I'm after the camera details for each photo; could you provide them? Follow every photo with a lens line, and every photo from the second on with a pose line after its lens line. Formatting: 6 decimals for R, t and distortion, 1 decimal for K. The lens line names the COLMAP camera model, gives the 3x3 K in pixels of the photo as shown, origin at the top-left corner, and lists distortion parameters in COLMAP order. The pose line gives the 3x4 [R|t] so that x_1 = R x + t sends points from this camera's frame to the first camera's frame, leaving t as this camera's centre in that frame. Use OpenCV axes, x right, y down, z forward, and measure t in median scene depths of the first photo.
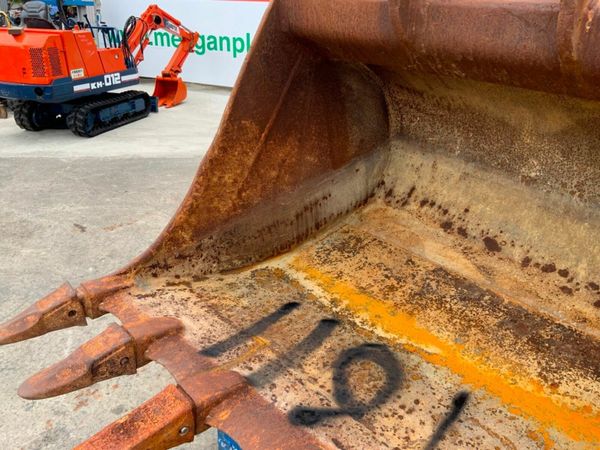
lens RADIAL K [[497.4, 0, 300.0], [0, 497.4, 225.0], [0, 0, 1]] dist [0.101224, -0.196893]
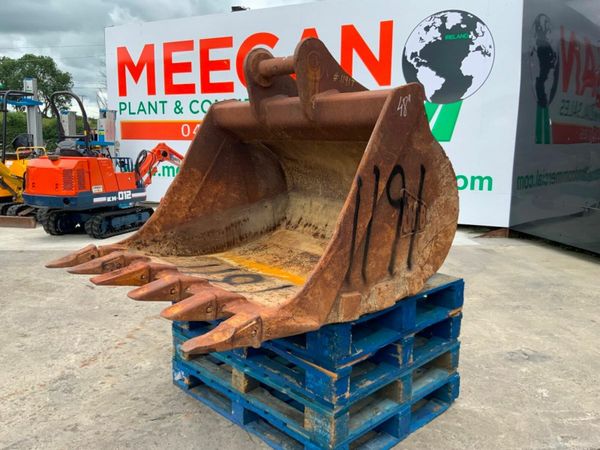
lens RADIAL K [[497.4, 0, 300.0], [0, 497.4, 225.0], [0, 0, 1]] dist [0.101224, -0.196893]
pose [[0.999895, -0.012288, -0.007616, 0.287289], [0.009769, 0.962644, -0.270593, 0.480827], [0.010657, 0.270490, 0.962664, -0.710011]]
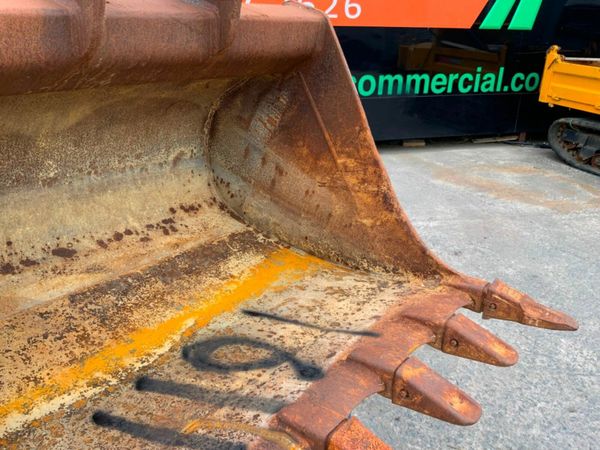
lens RADIAL K [[497.4, 0, 300.0], [0, 497.4, 225.0], [0, 0, 1]] dist [0.101224, -0.196893]
pose [[-0.140549, -0.413793, 0.899456, -0.584284], [0.386997, 0.813238, 0.434601, -0.271331], [-0.911307, 0.409169, 0.045837, 0.542870]]
